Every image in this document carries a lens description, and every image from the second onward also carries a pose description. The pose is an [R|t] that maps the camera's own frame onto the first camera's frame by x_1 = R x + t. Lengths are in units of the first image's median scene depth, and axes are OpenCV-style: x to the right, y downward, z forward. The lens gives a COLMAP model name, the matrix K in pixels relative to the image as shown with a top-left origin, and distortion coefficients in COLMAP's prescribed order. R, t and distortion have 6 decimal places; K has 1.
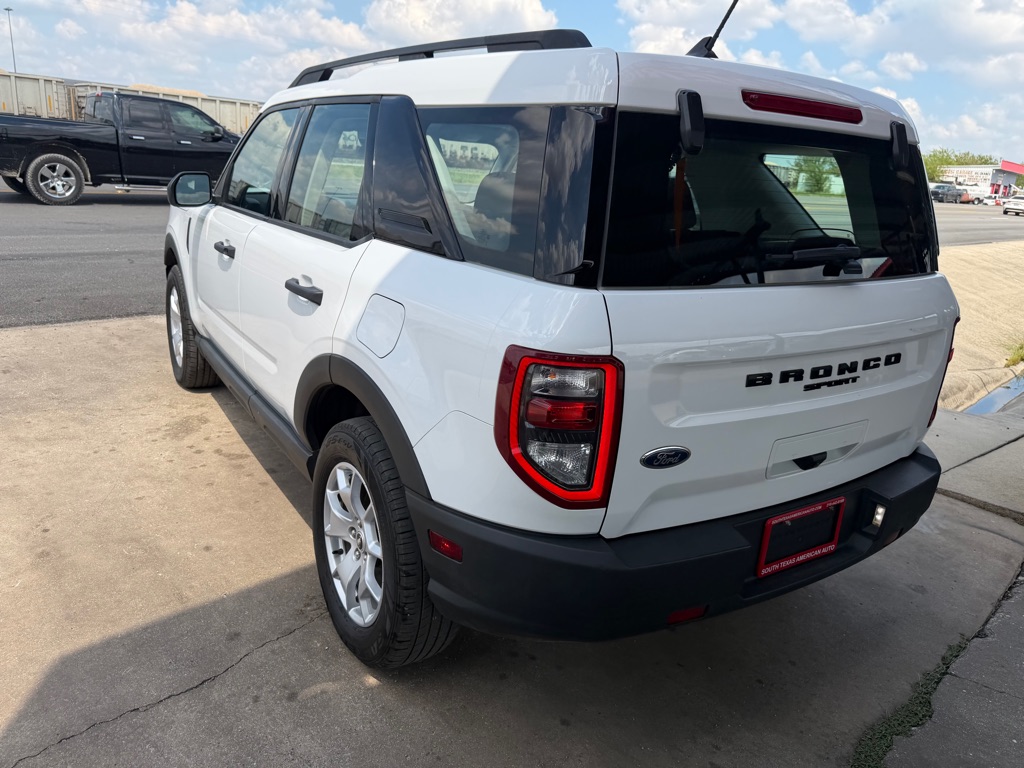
lens RADIAL K [[737.9, 0, 507.1], [0, 737.9, 385.3], [0, 0, 1]] dist [0.005360, -0.007326]
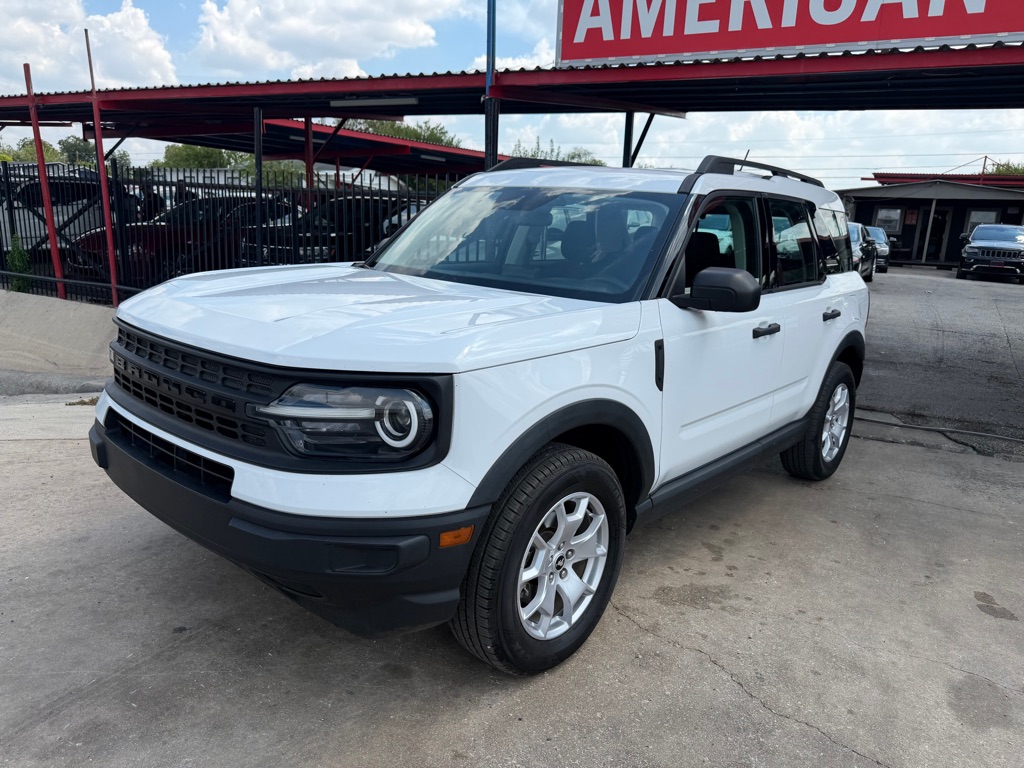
lens RADIAL K [[757.3, 0, 513.2], [0, 757.3, 387.0], [0, 0, 1]] dist [-0.000345, -0.002208]
pose [[-0.303469, -0.301510, 0.903880, -1.739298], [0.203337, 0.906271, 0.370576, -0.790006], [-0.930893, 0.296250, -0.213717, 2.184826]]
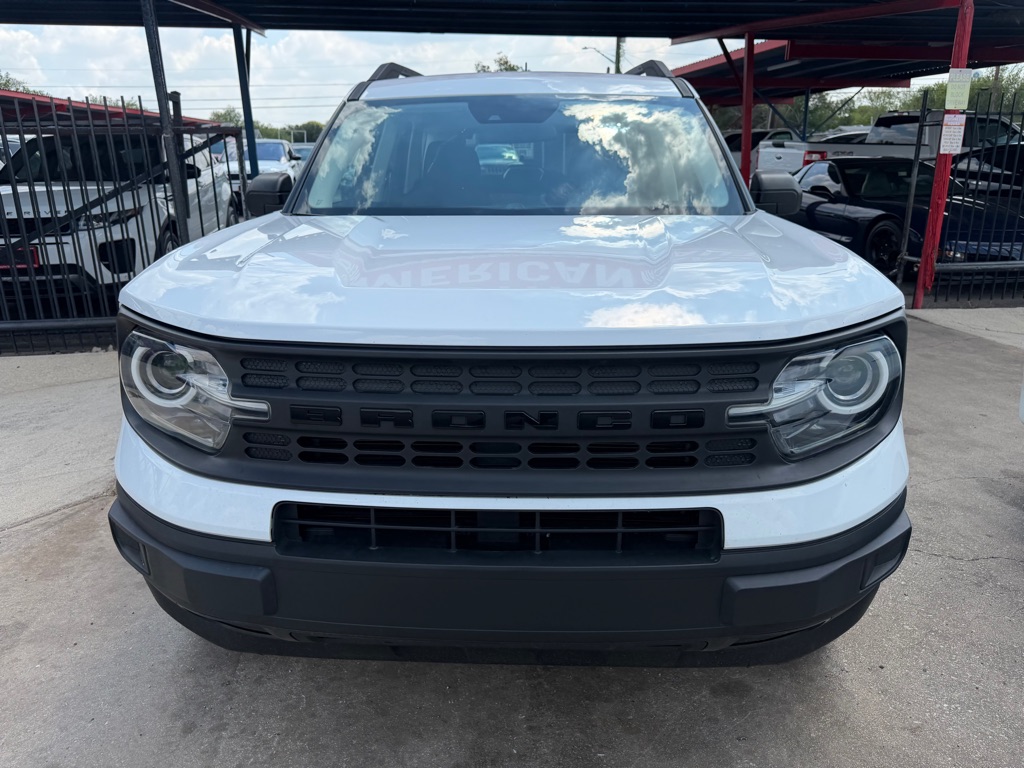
lens RADIAL K [[743.0, 0, 528.0], [0, 743.0, 374.8], [0, 0, 1]] dist [0.006149, -0.006846]
pose [[-0.835716, -0.218594, 0.503781, -1.008906], [0.105589, 0.836285, 0.538031, -0.852613], [-0.538915, 0.502835, -0.675816, 2.744252]]
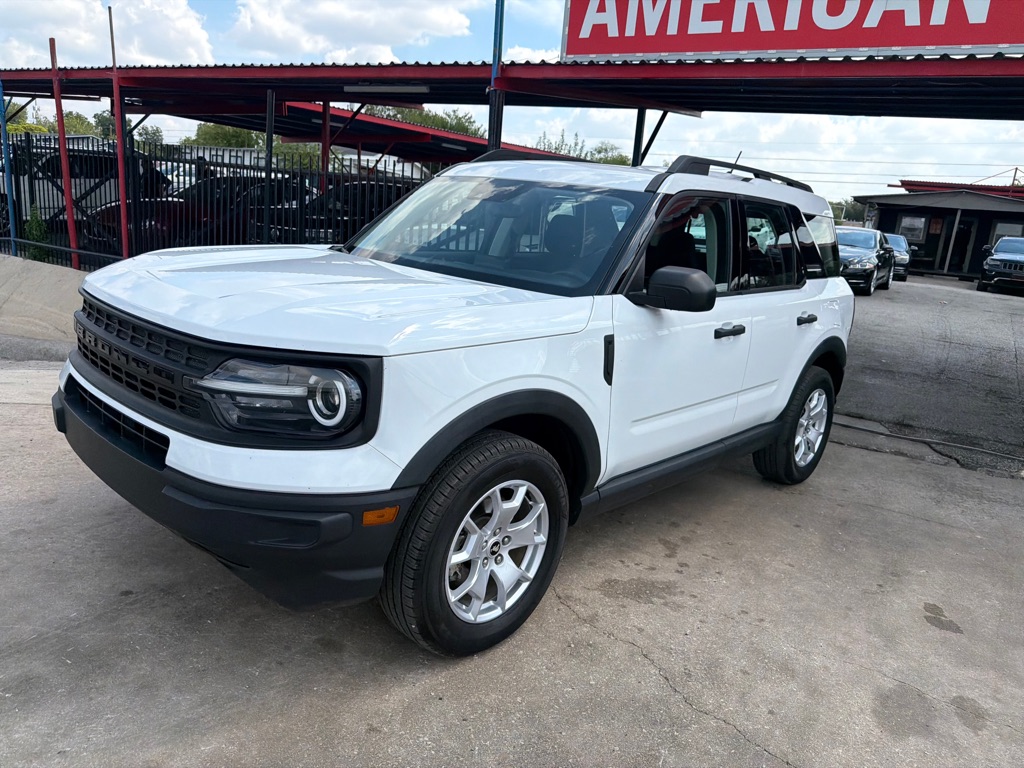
lens RADIAL K [[755.8, 0, 509.5], [0, 755.8, 376.7], [0, 0, 1]] dist [0.003519, -0.007199]
pose [[-0.262955, -0.314243, 0.912198, -1.787299], [0.167983, 0.916119, 0.364017, -0.773474], [-0.950072, 0.248954, -0.188111, 2.090341]]
